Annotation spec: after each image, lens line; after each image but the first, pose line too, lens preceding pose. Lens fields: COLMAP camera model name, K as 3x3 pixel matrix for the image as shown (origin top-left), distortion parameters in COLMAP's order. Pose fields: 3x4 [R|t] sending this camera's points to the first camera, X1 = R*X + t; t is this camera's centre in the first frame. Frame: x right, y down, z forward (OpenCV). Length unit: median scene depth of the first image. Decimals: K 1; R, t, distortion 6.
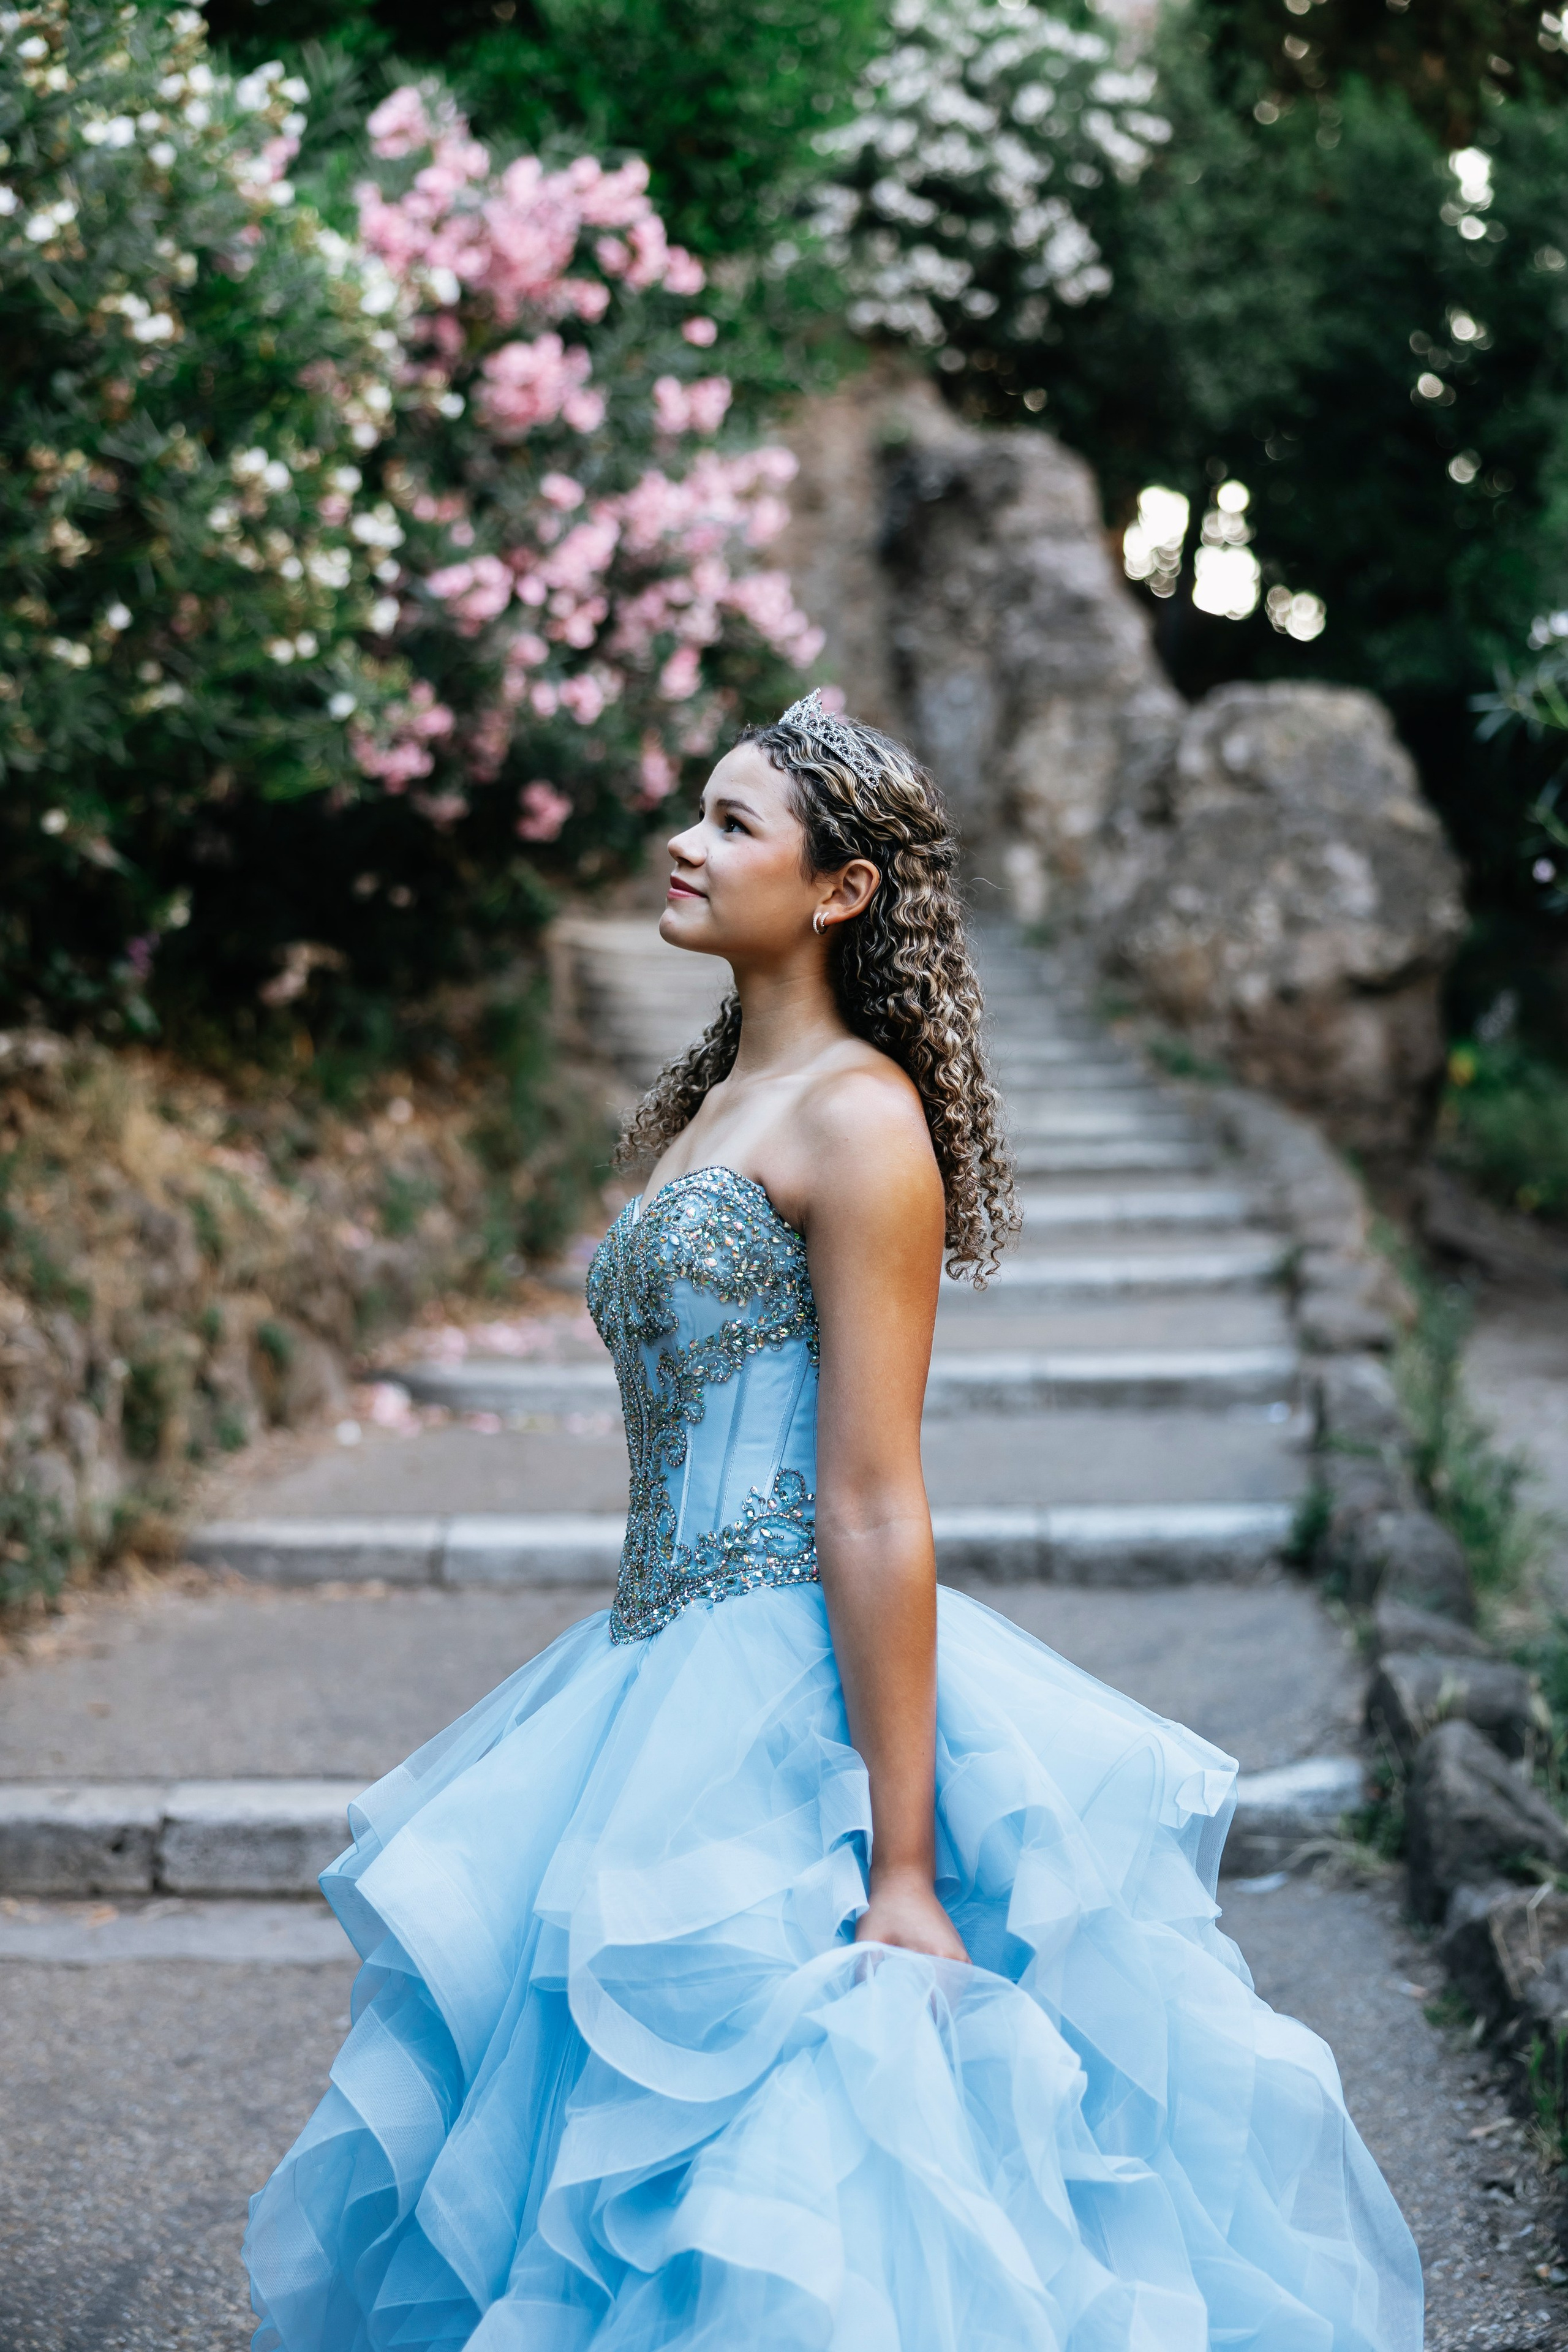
lens RADIAL K [[3239.7, 0, 774.5], [0, 3239.7, 1185.4], [0, 0, 1]] dist [0.031702, 0.000000]
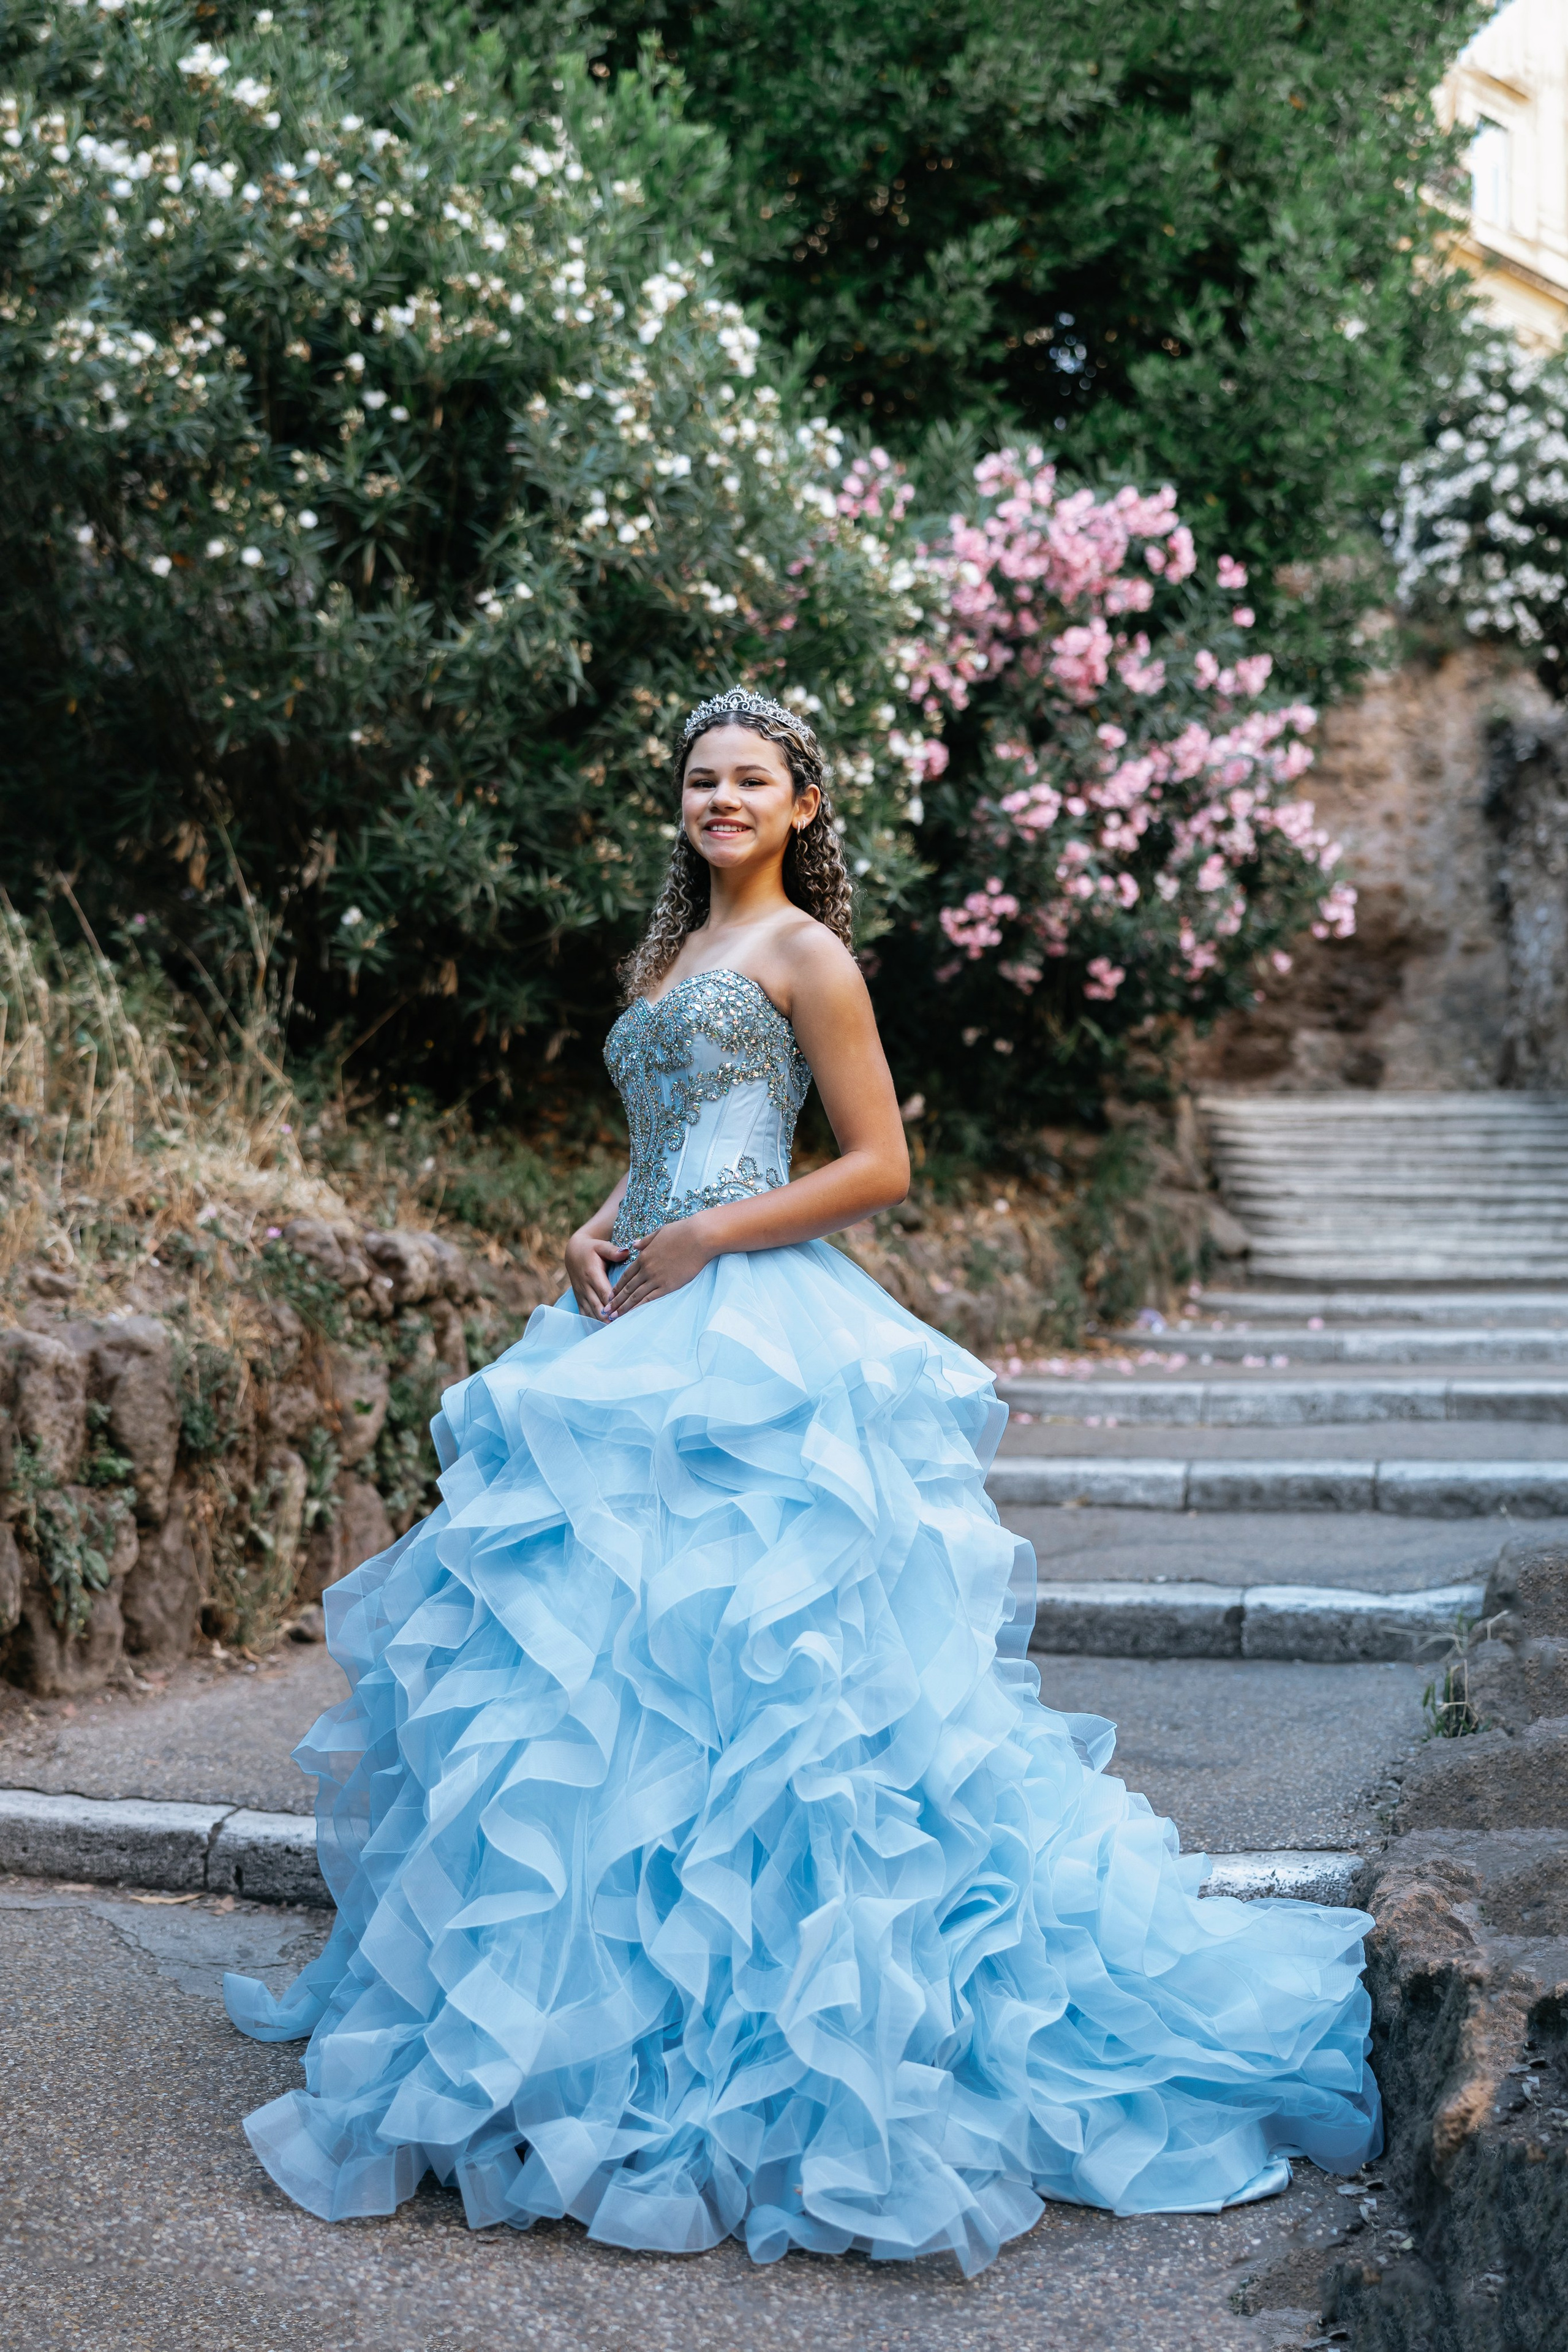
lens RADIAL K [[2630.2, 0, 840.6], [0, 2630.2, 1332.6], [0, 0, 1]] dist [0.018665, 0.000000]
pose [[0.966254, 0.011995, -0.257310, 0.106877], [-0.016705, 0.999730, -0.016125, 0.050652], [0.257048, 0.019879, 0.966194, -0.071743]]
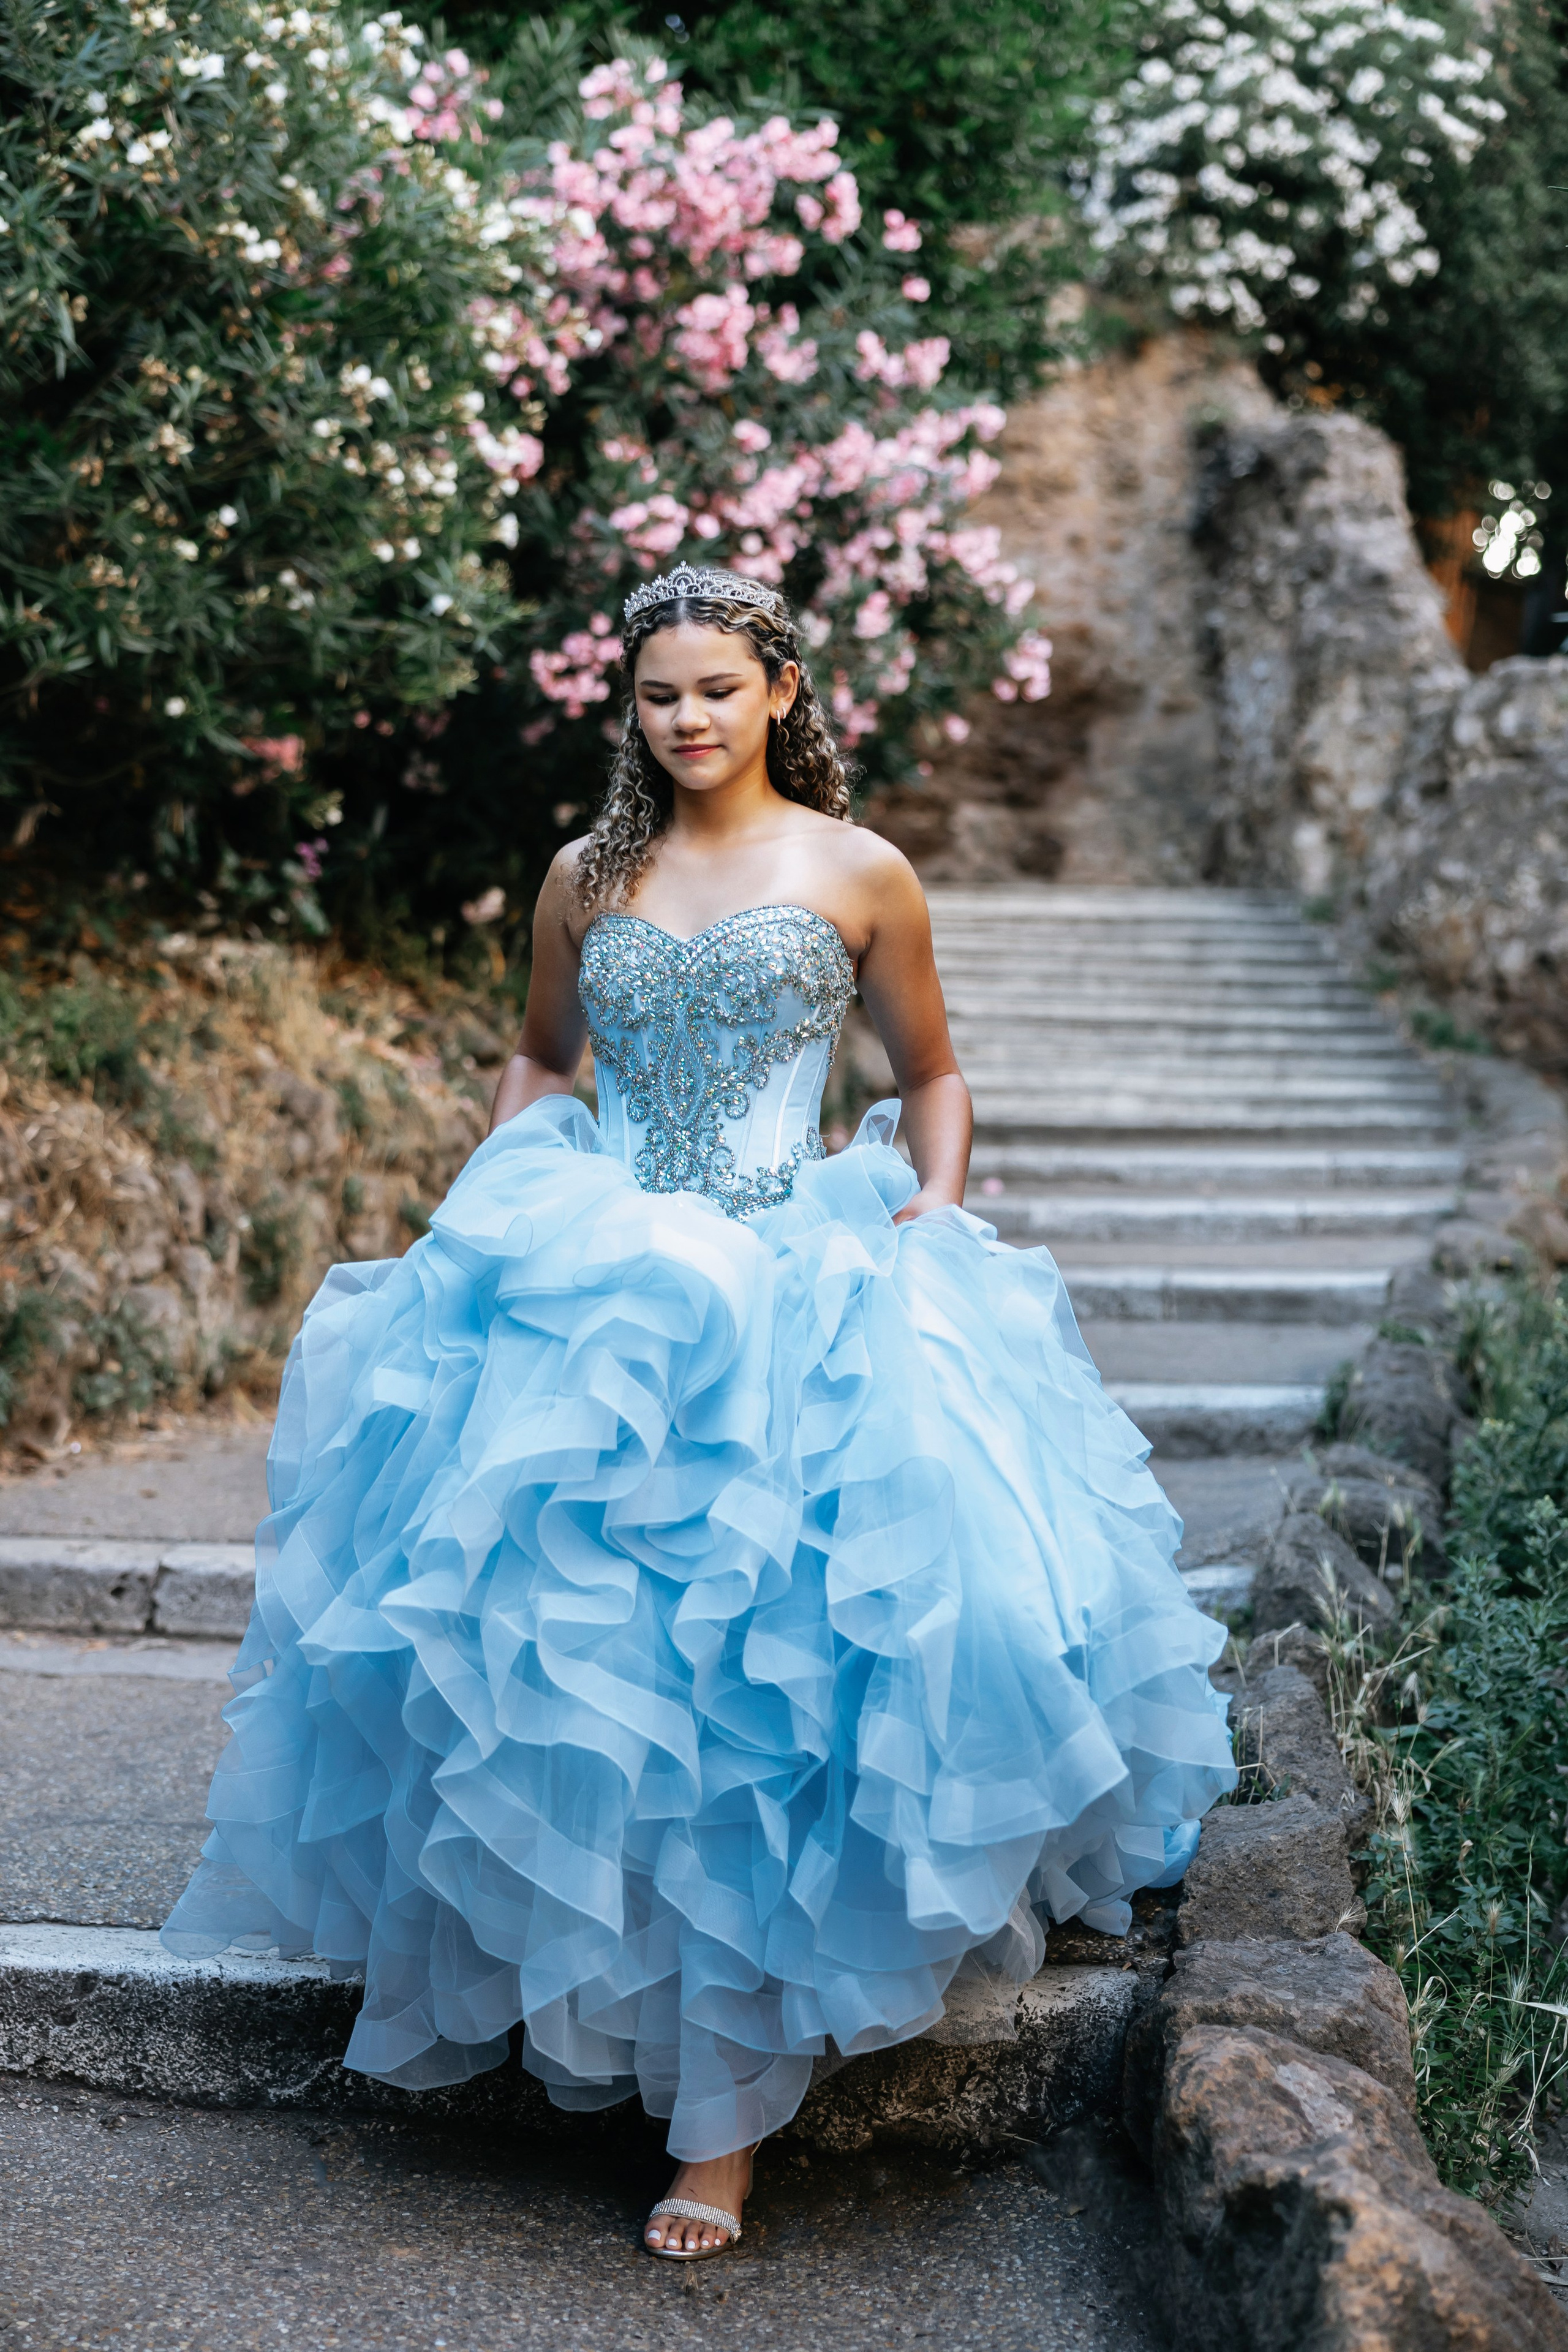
lens RADIAL K [[3292.4, 0, 760.1], [0, 3292.4, 1195.3], [0, 0, 1]] dist [0.020656, 0.000000]
pose [[0.990027, 0.027482, -0.138173, 0.088905], [-0.028593, 0.999573, -0.006061, 0.036334], [0.137948, 0.009951, 0.990390, -0.047474]]
